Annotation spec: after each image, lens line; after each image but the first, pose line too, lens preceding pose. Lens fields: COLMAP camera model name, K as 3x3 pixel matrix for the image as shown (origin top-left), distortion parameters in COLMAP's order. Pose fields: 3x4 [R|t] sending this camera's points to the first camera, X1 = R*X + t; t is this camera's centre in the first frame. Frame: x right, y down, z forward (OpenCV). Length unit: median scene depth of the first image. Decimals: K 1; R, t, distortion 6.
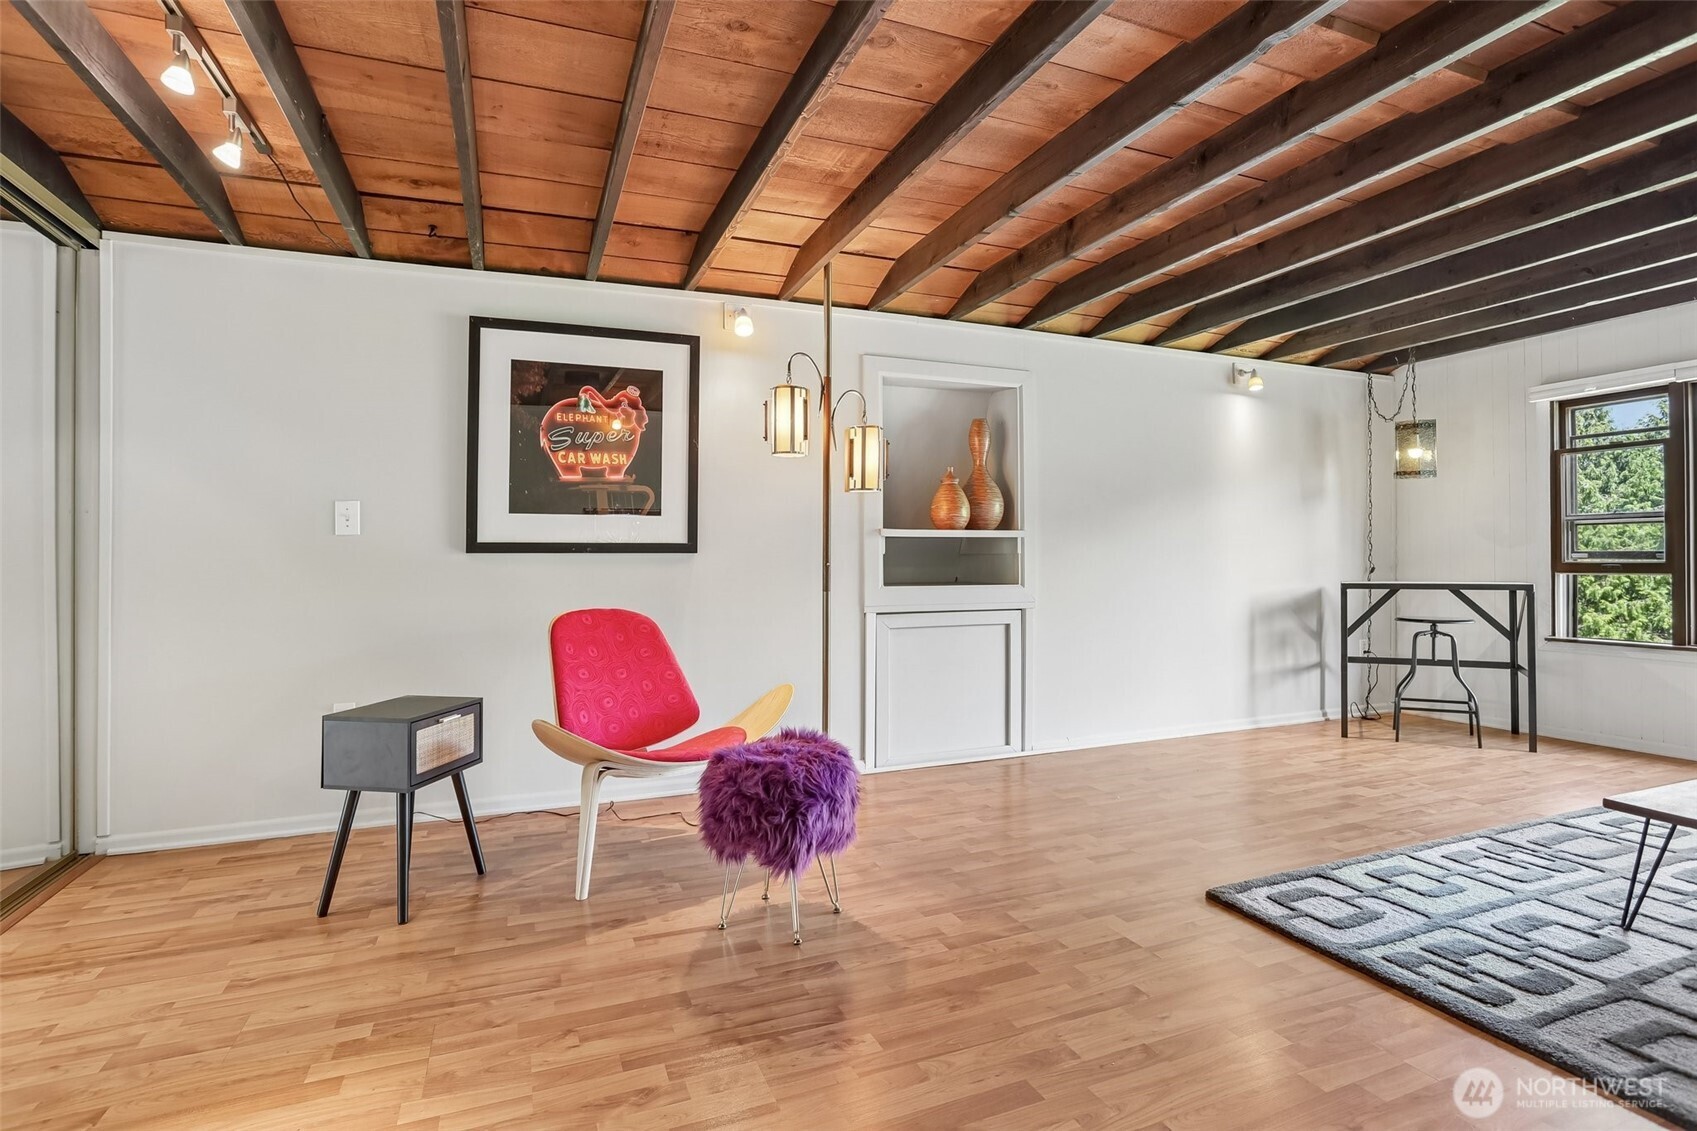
lens RADIAL K [[857.9, 0, 849.6], [0, 857.9, 535.2], [0, 0, 1]] dist [-0.079045, 0.032463]
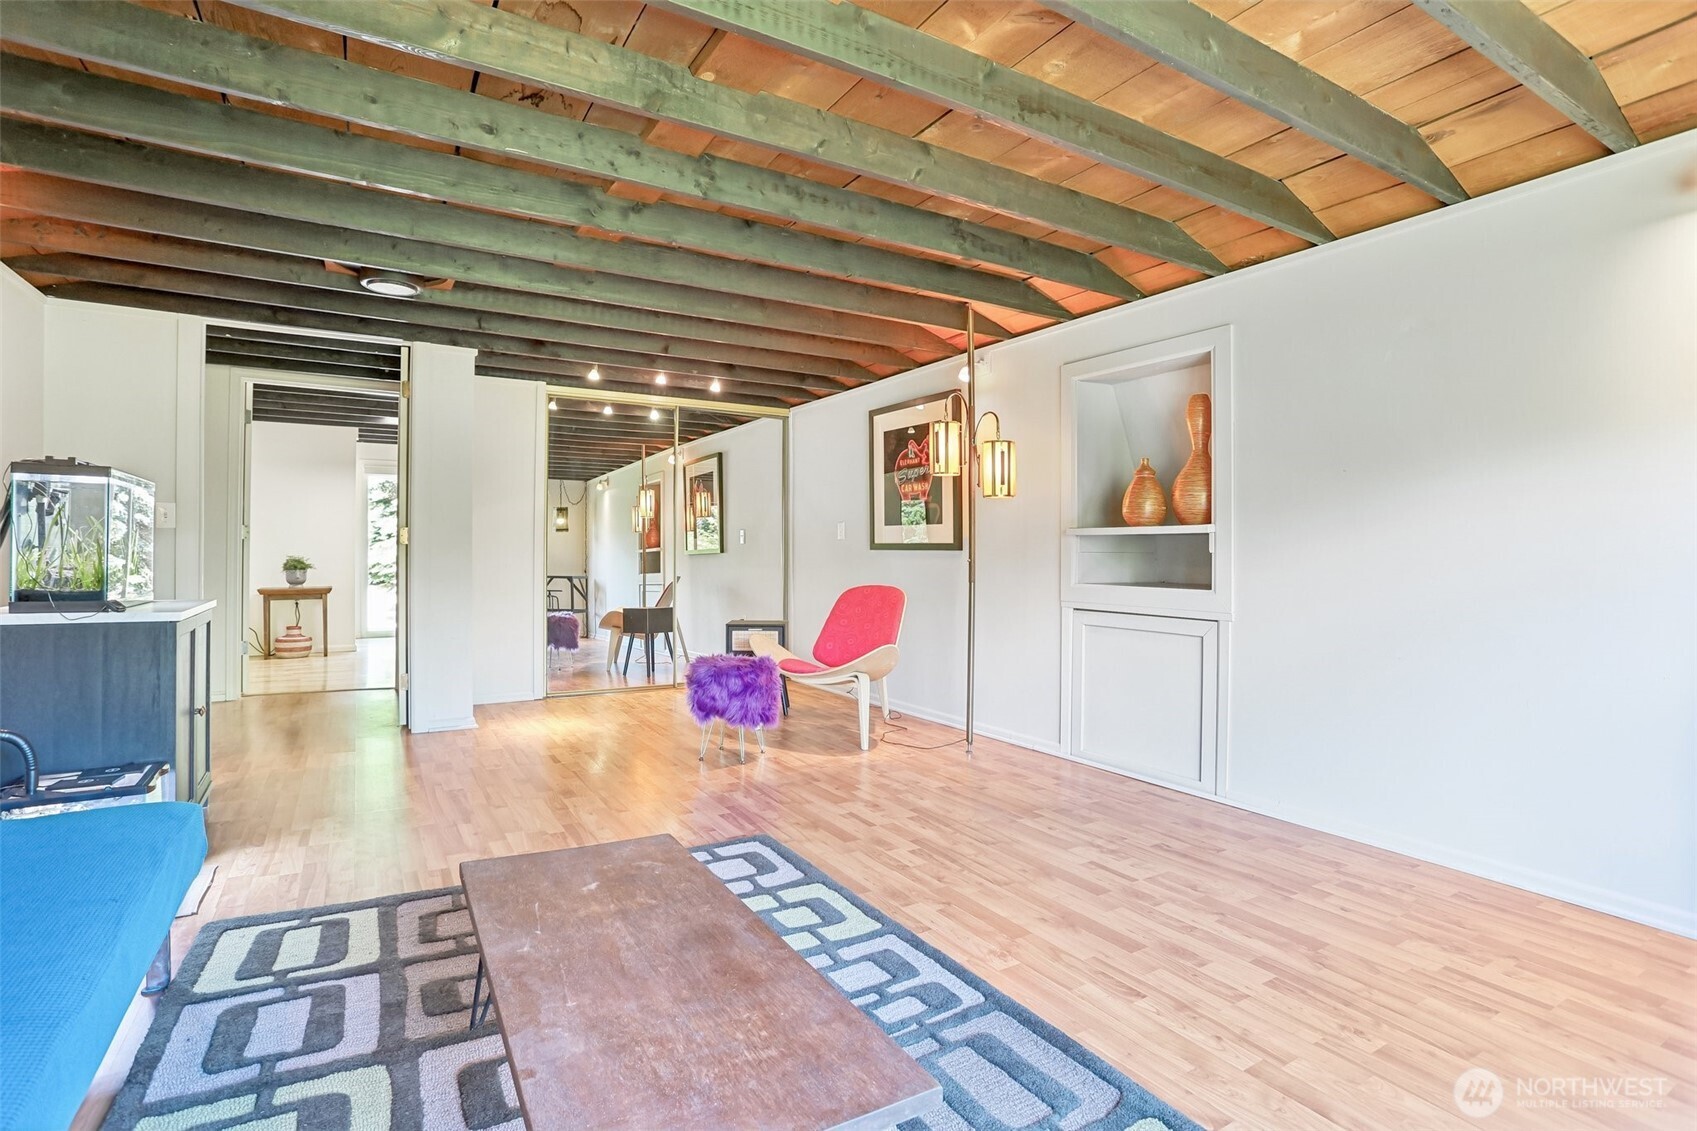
lens RADIAL K [[832.5, 0, 846.2], [0, 832.5, 547.5], [0, 0, 1]] dist [-0.077391, 0.035903]
pose [[0.154087, -0.002995, -0.988053, 0.913744], [0.018642, 0.999826, -0.000123, 0.010471], [0.987881, -0.018400, 0.154116, 0.533823]]
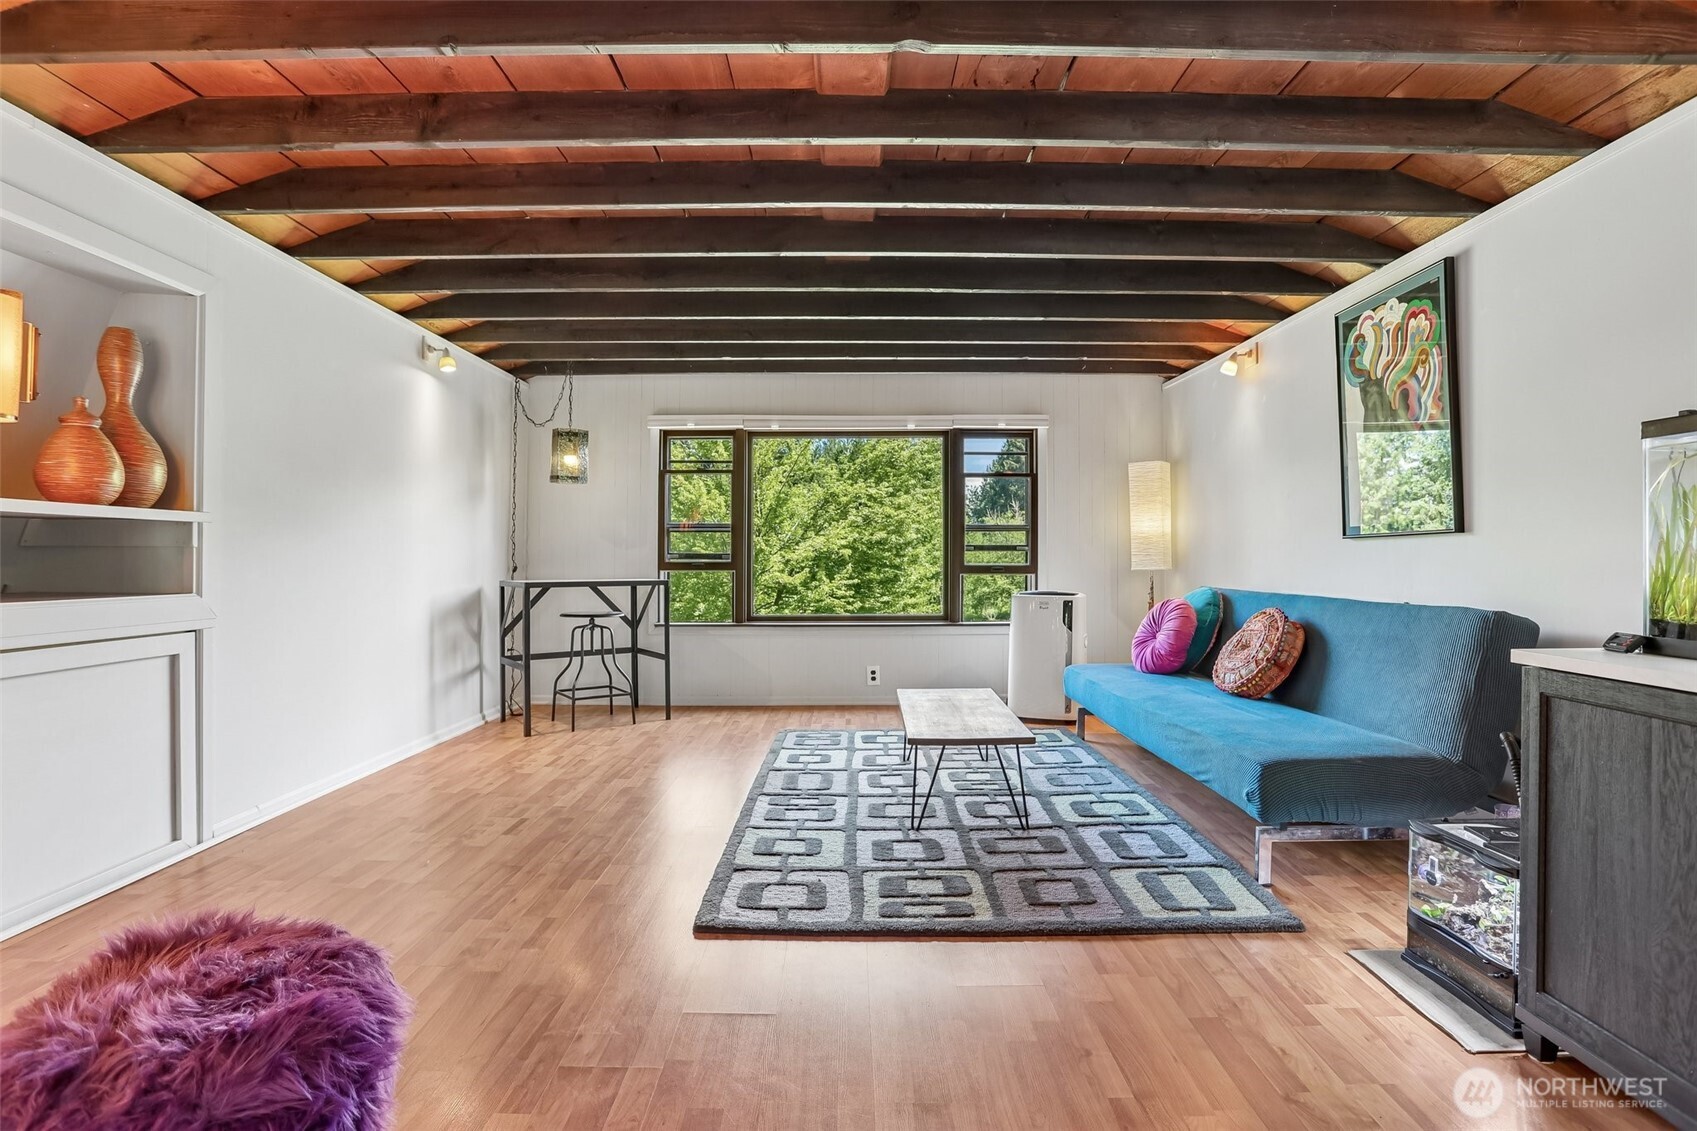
lens RADIAL K [[832.5, 0, 846.2], [0, 832.5, 547.5], [0, 0, 1]] dist [-0.077391, 0.035903]
pose [[0.375878, 0.015777, 0.926535, -0.188683], [-0.028786, 0.999571, -0.005343, 0.010776], [-0.926222, -0.024663, 0.376171, 0.300309]]
